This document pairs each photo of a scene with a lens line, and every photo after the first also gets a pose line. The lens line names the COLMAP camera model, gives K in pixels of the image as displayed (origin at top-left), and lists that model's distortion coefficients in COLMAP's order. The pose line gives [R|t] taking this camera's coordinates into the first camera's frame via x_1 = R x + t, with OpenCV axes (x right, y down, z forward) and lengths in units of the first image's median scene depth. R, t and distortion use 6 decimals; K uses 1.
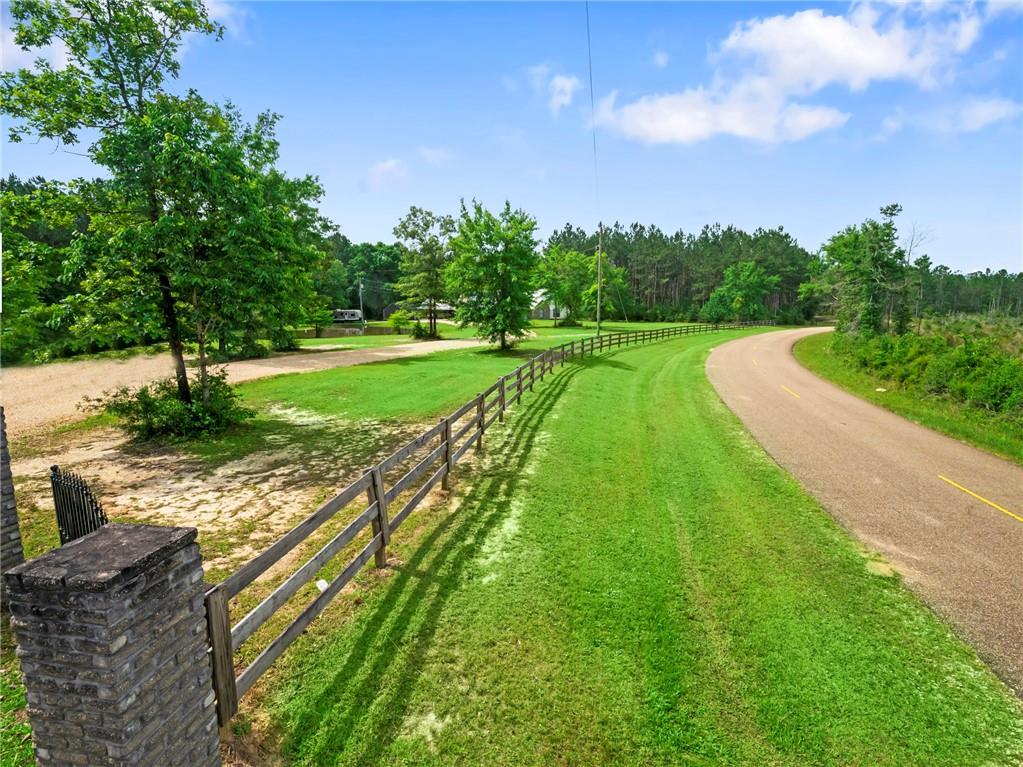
lens RADIAL K [[499.2, 0, 510.9], [0, 499.2, 384.6], [0, 0, 1]] dist [-0.011396, -0.000263]
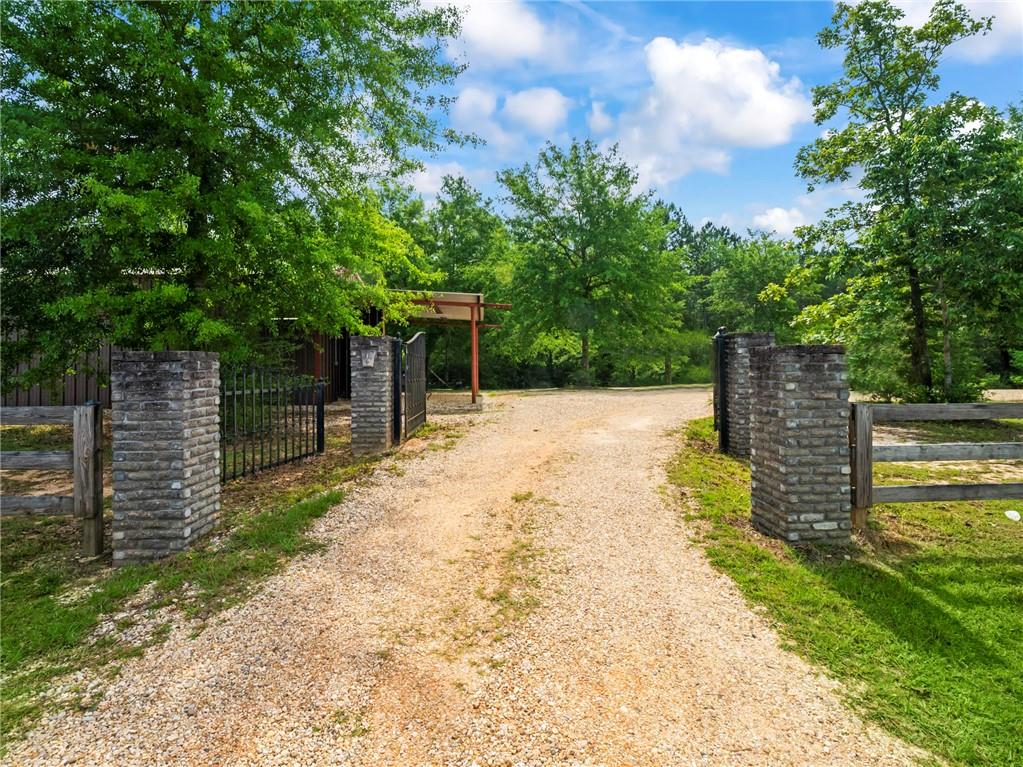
lens RADIAL K [[499.2, 0, 512.7], [0, 499.2, 382.4], [0, 0, 1]] dist [-0.011396, -0.000263]
pose [[0.229355, 0.006072, -0.973324, 0.213746], [-0.120991, 0.992403, -0.022319, 0.197065], [0.965794, 0.122882, 0.228347, -0.112495]]
